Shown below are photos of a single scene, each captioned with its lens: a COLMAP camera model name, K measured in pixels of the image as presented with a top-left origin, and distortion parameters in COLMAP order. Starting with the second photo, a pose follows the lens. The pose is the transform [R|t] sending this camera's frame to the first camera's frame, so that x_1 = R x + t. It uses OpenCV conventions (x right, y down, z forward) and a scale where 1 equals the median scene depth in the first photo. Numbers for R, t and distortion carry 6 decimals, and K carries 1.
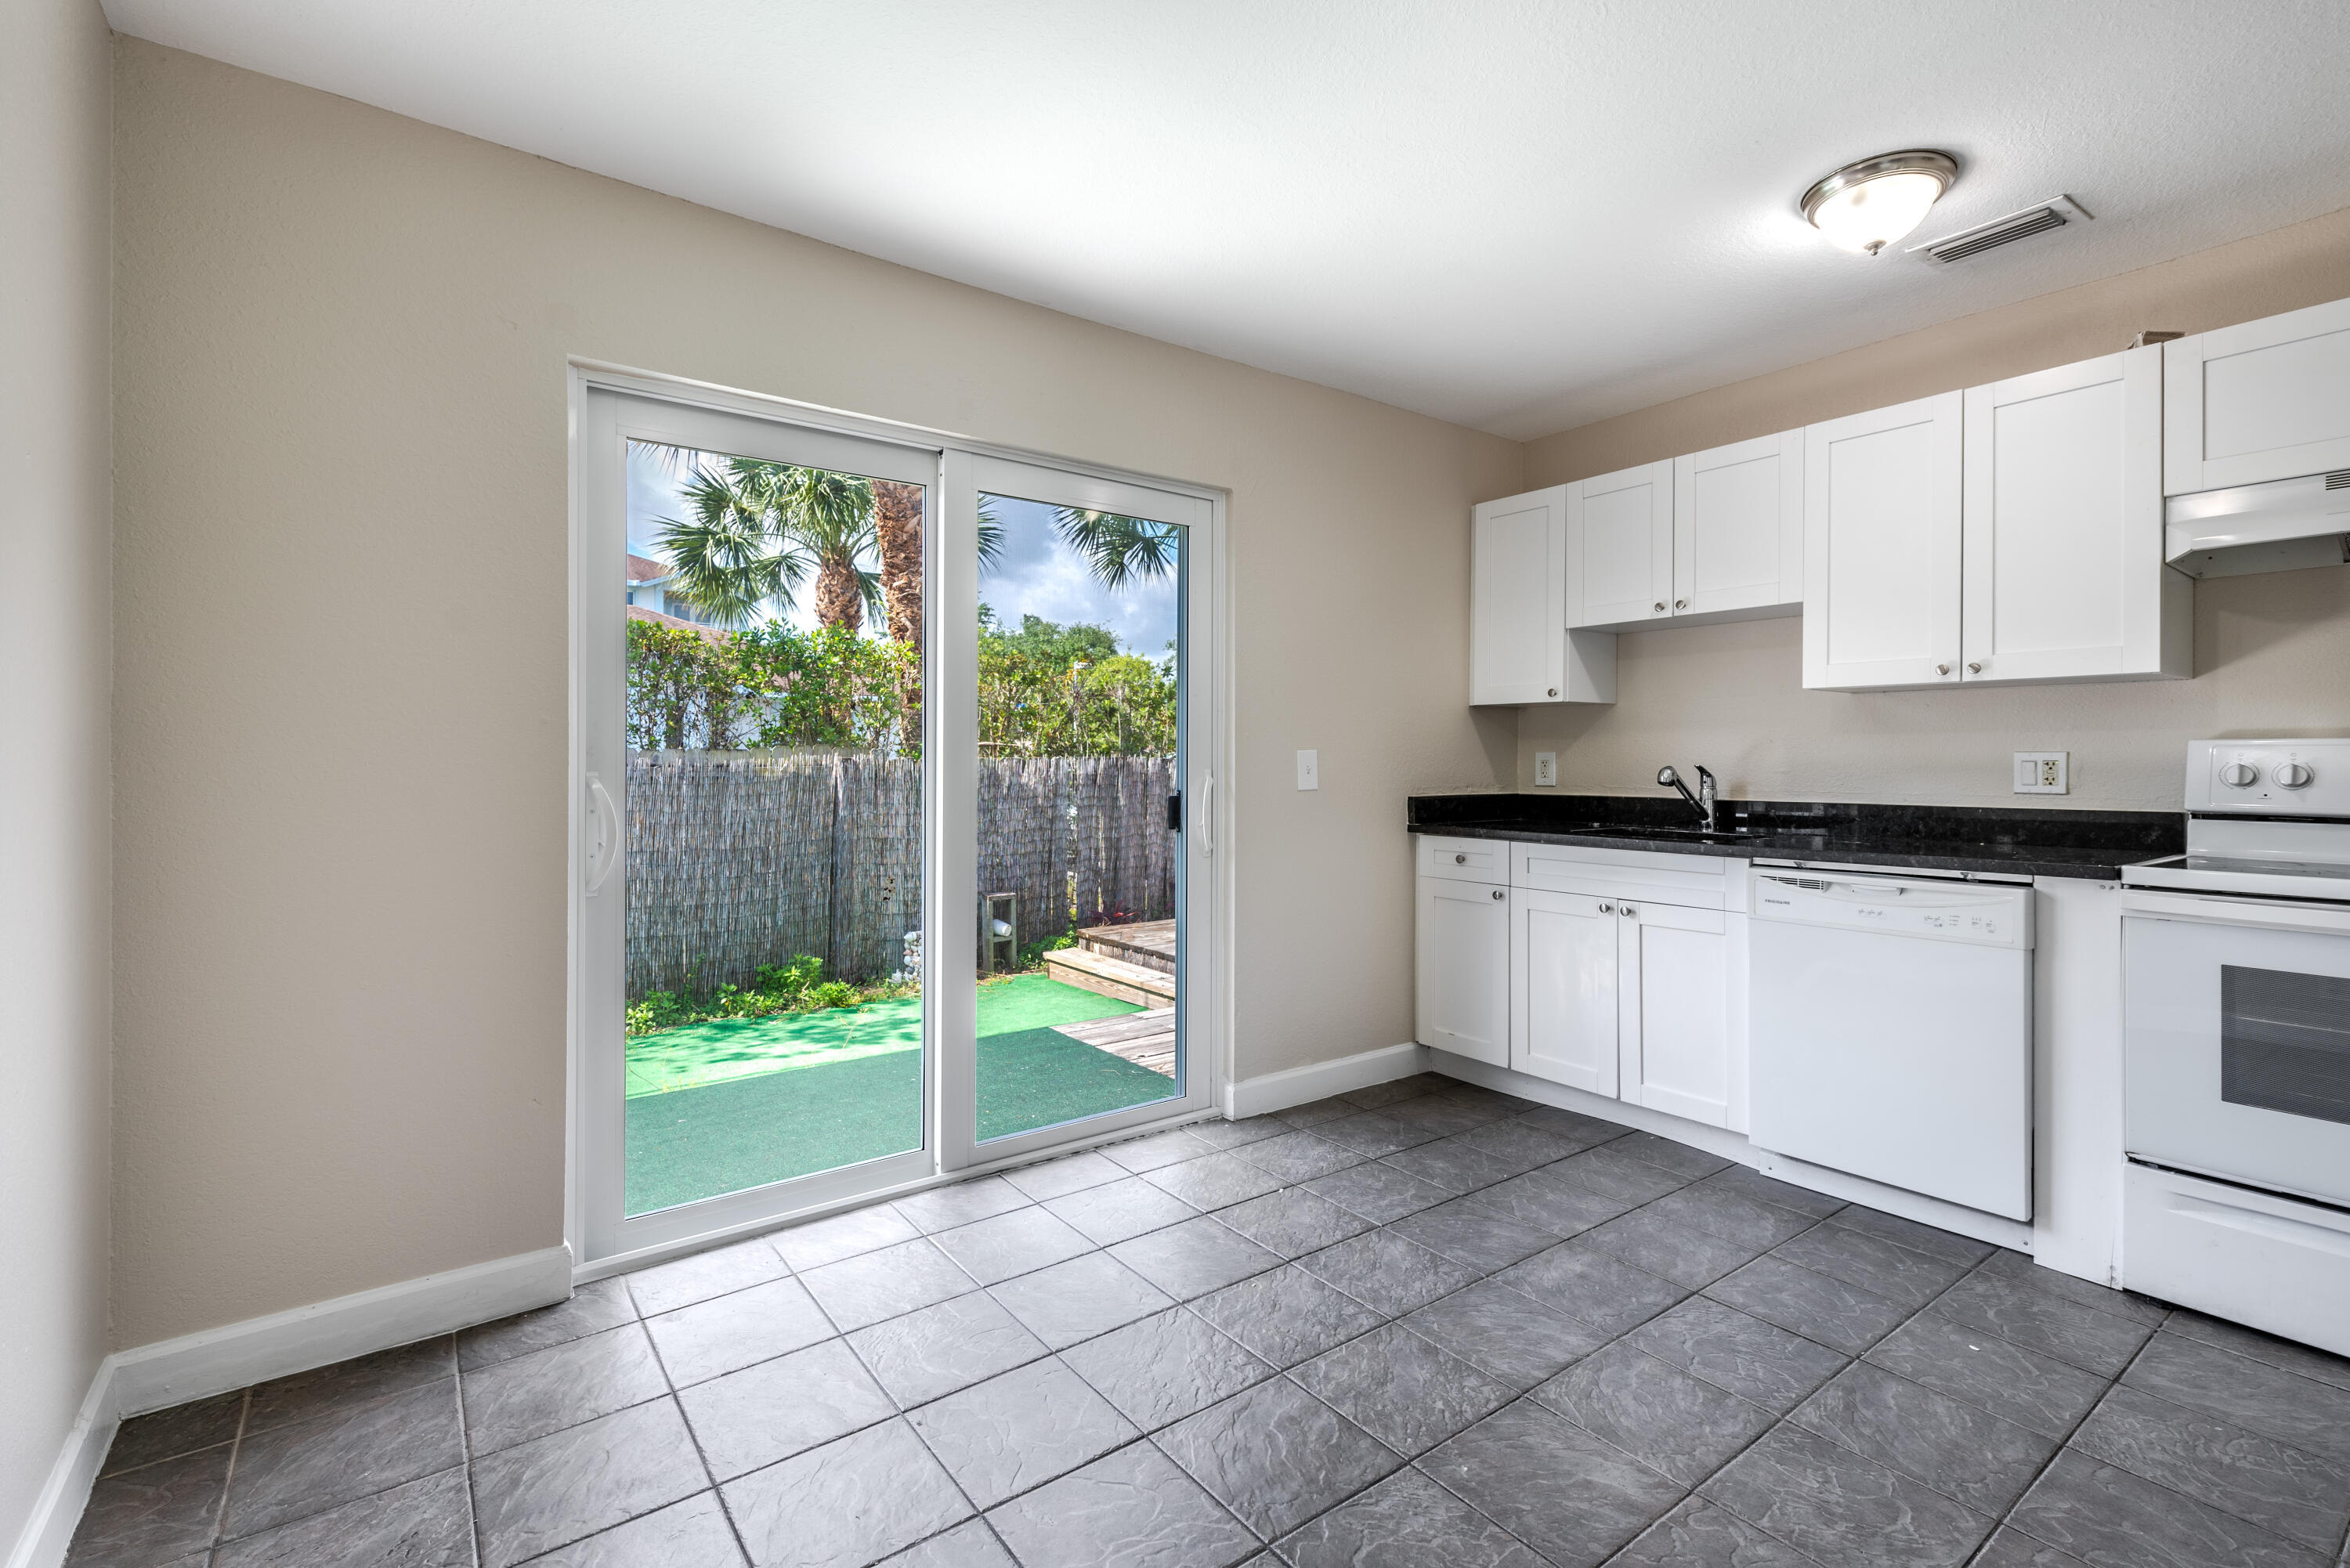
lens RADIAL K [[1038.1, 0, 1176.8], [0, 1038.1, 745.2], [0, 0, 1]] dist [0.017477, -0.005937]
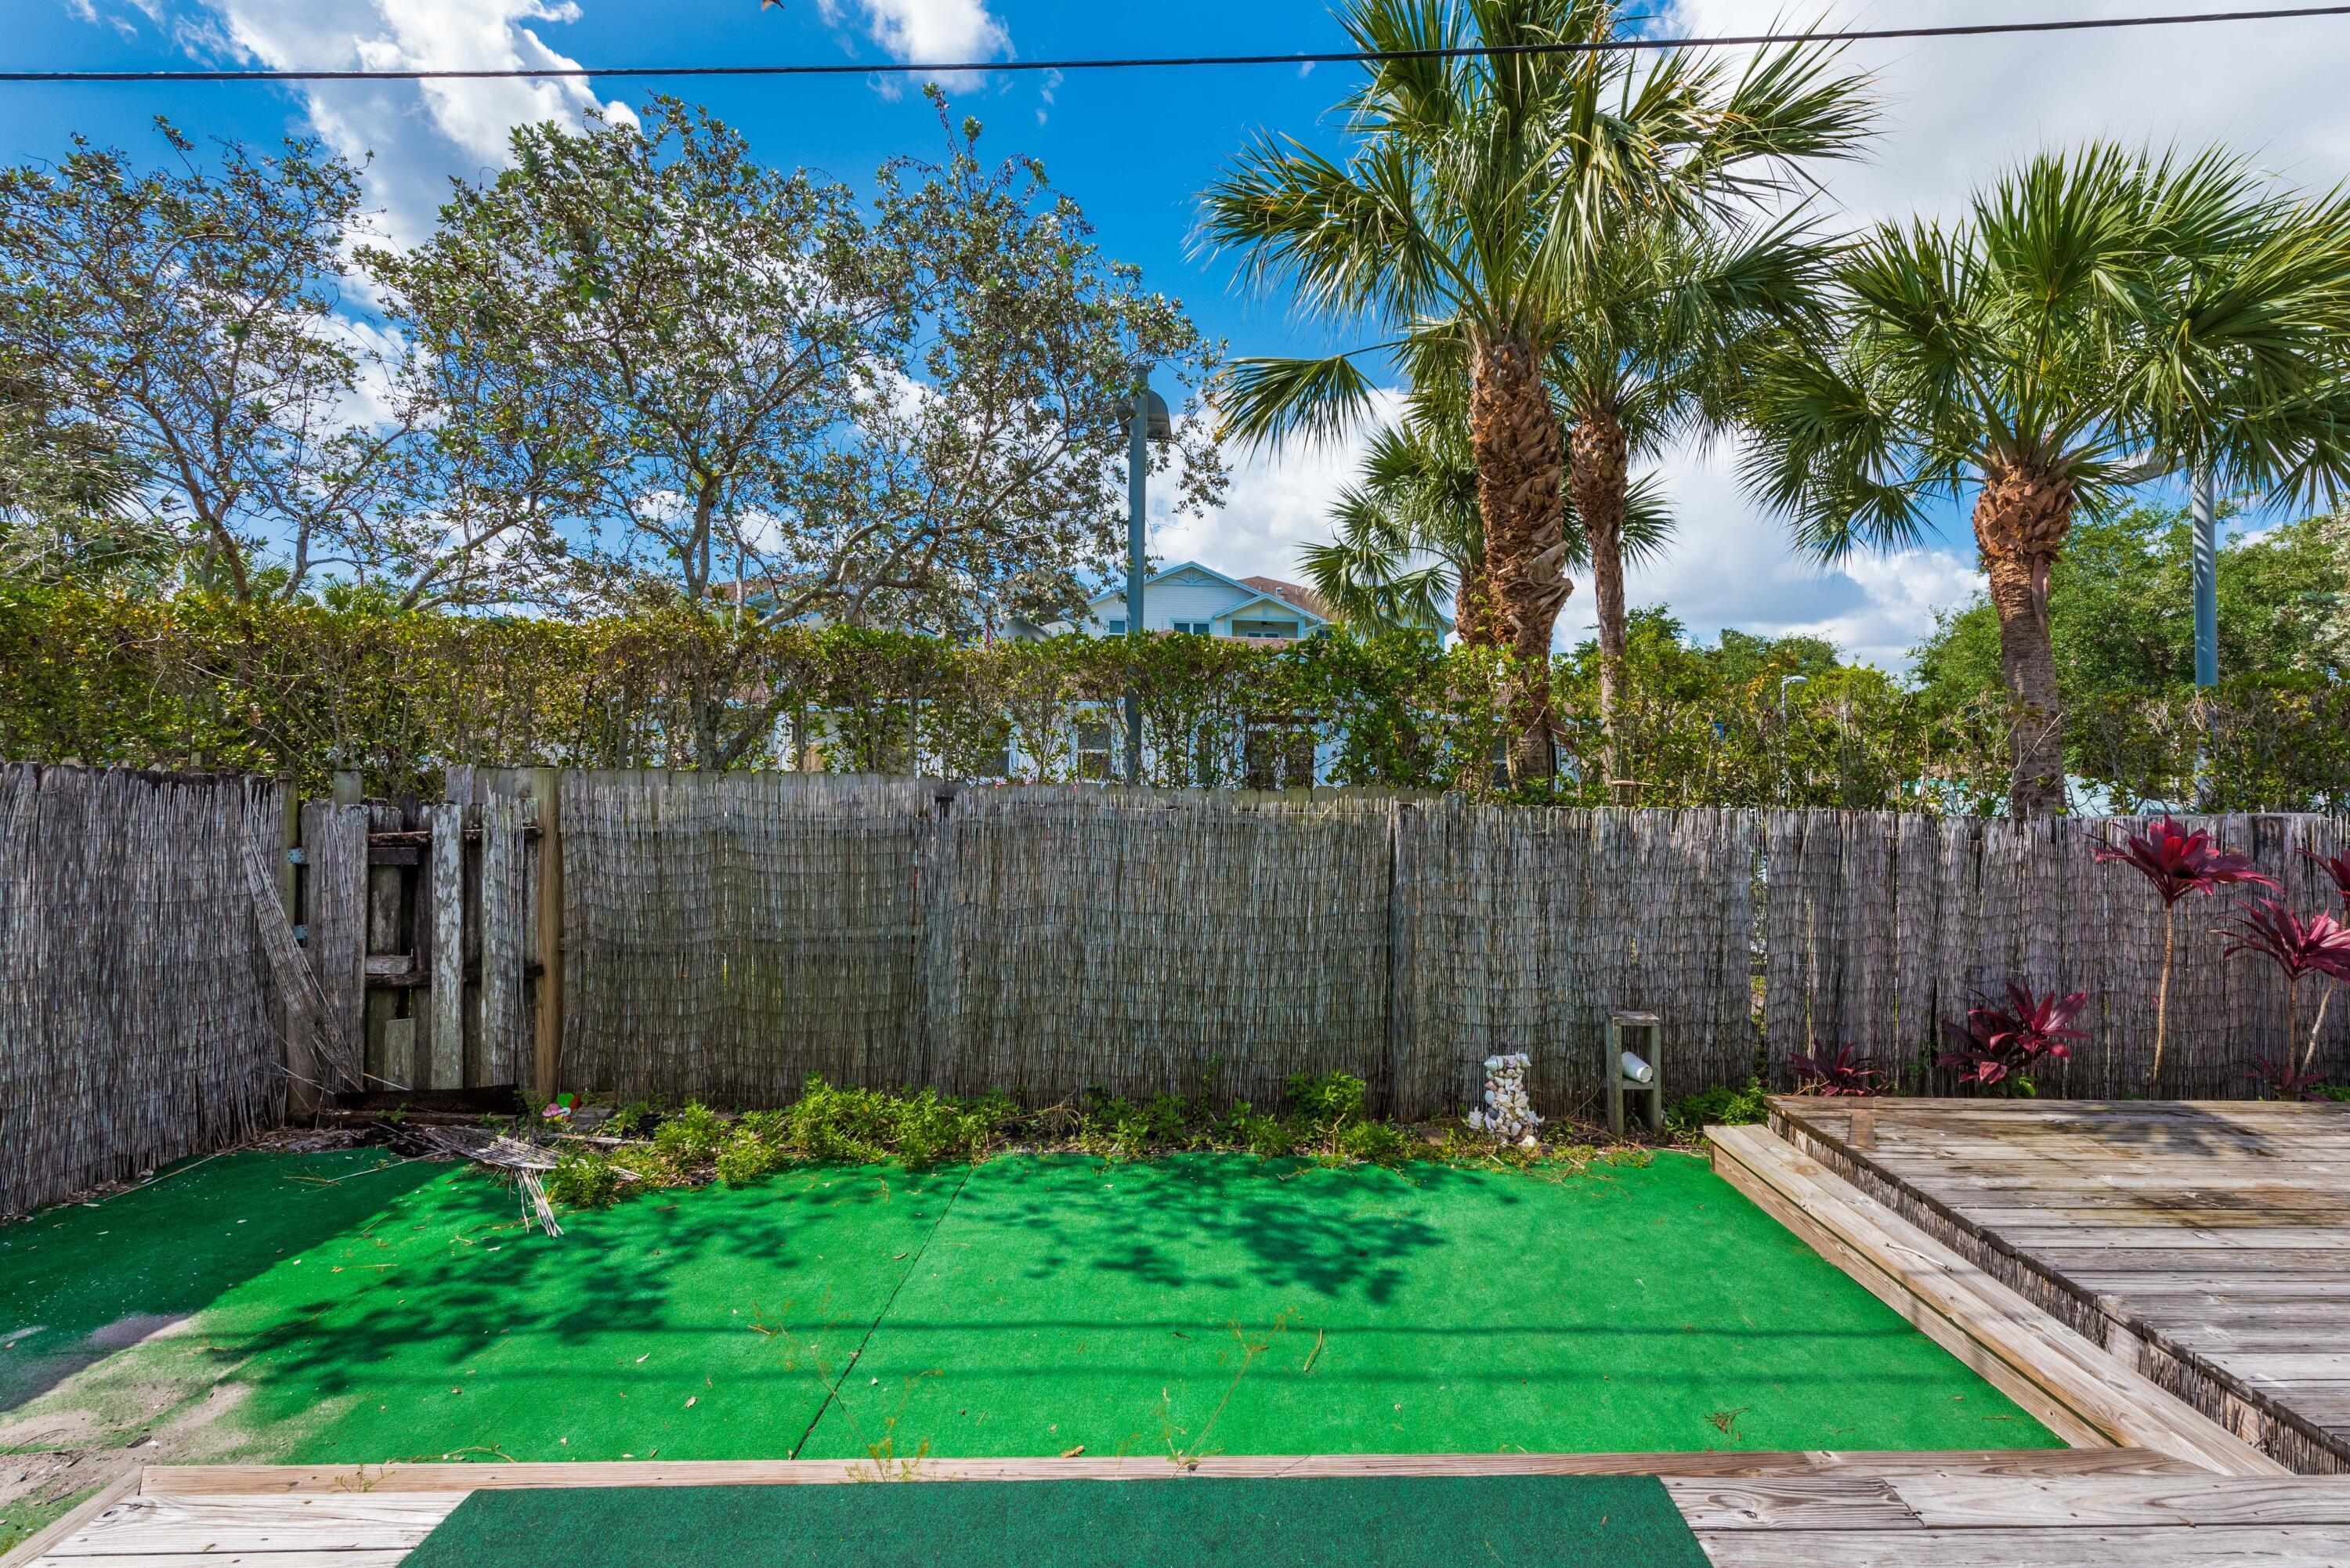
lens RADIAL K [[977.7, 0, 1253.4], [0, 977.7, 736.3], [0, 0, 1]] dist [0.014396, -0.004420]
pose [[0.828482, -0.002461, -0.560010, -0.050825], [-0.013398, 0.999617, -0.024215, -0.038753], [0.559856, 0.027564, 0.828132, 0.848580]]
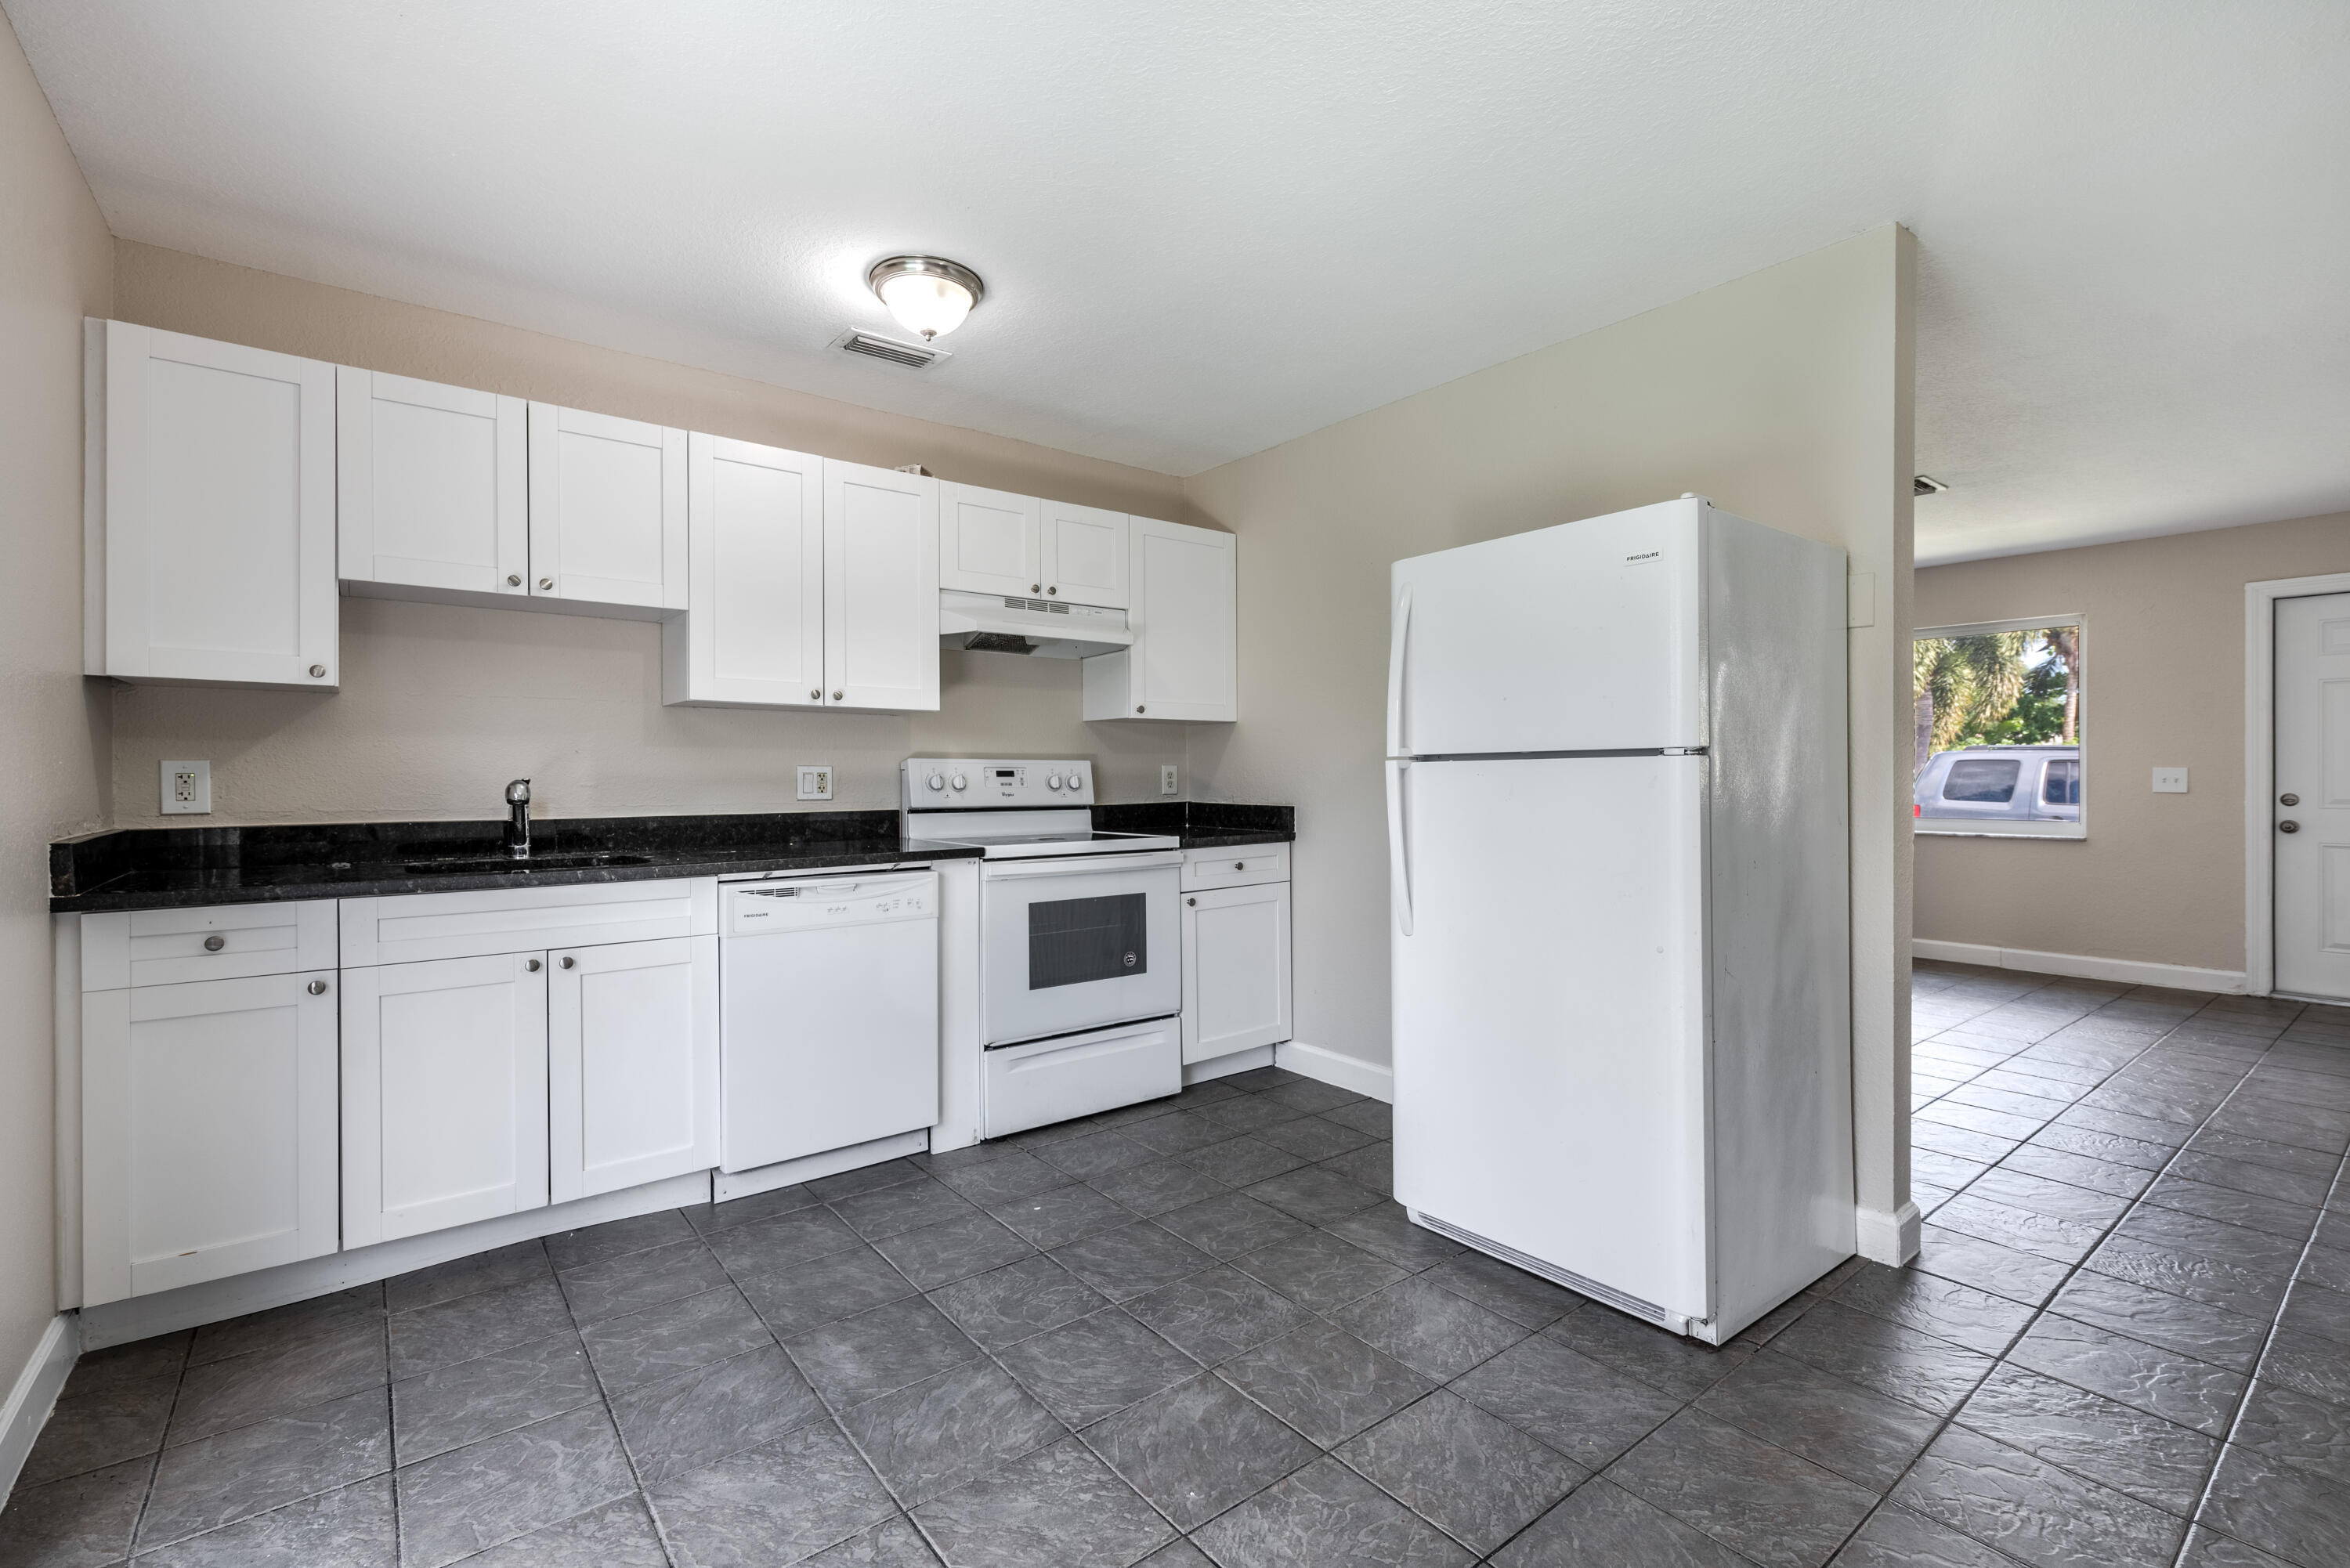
lens RADIAL K [[1038.1, 0, 1164.0], [0, 1038.1, 777.1], [0, 0, 1]] dist [0.017477, -0.005937]
pose [[-0.017415, -0.004745, 0.999837, -0.337427], [-0.014173, 0.999889, 0.004498, 0.006638], [-0.999748, -0.014092, -0.017480, 0.505639]]
